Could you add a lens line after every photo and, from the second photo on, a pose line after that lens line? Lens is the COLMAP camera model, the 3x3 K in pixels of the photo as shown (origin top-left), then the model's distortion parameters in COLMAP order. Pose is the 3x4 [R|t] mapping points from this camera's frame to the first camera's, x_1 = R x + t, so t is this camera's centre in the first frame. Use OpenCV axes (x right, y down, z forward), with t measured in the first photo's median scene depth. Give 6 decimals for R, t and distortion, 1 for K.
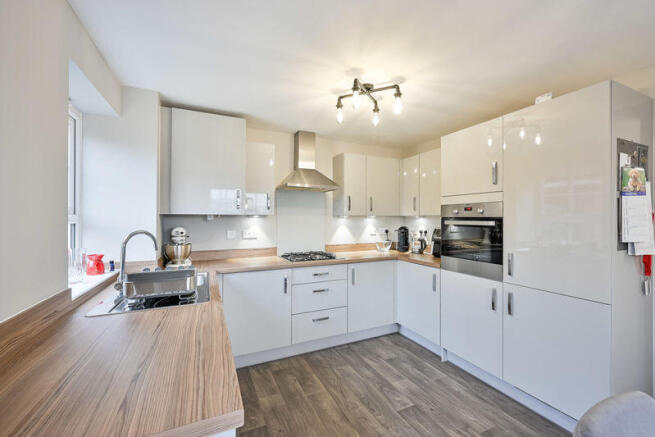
lens RADIAL K [[275.7, 0, 330.9], [0, 275.7, 215.6], [0, 0, 1]] dist [-0.000467, 0.000046]
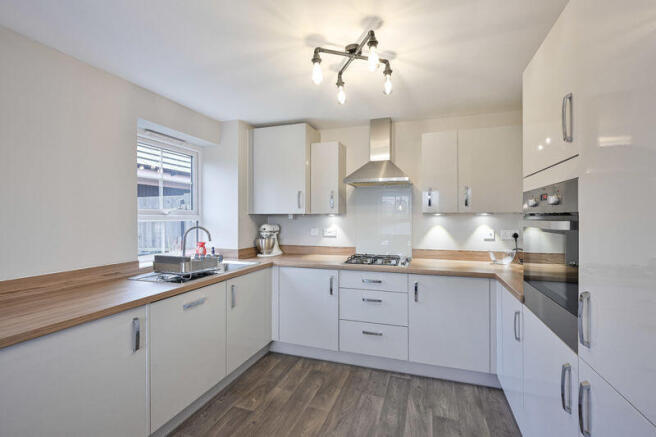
lens RADIAL K [[276.1, 0, 331.4], [0, 276.1, 215.6], [0, 0, 1]] dist [-0.000467, 0.000046]
pose [[0.725314, -0.006782, -0.688385, 0.481227], [0.009902, 0.999951, 0.000581, 0.004773], [0.688347, -0.007238, 0.725345, 0.293453]]
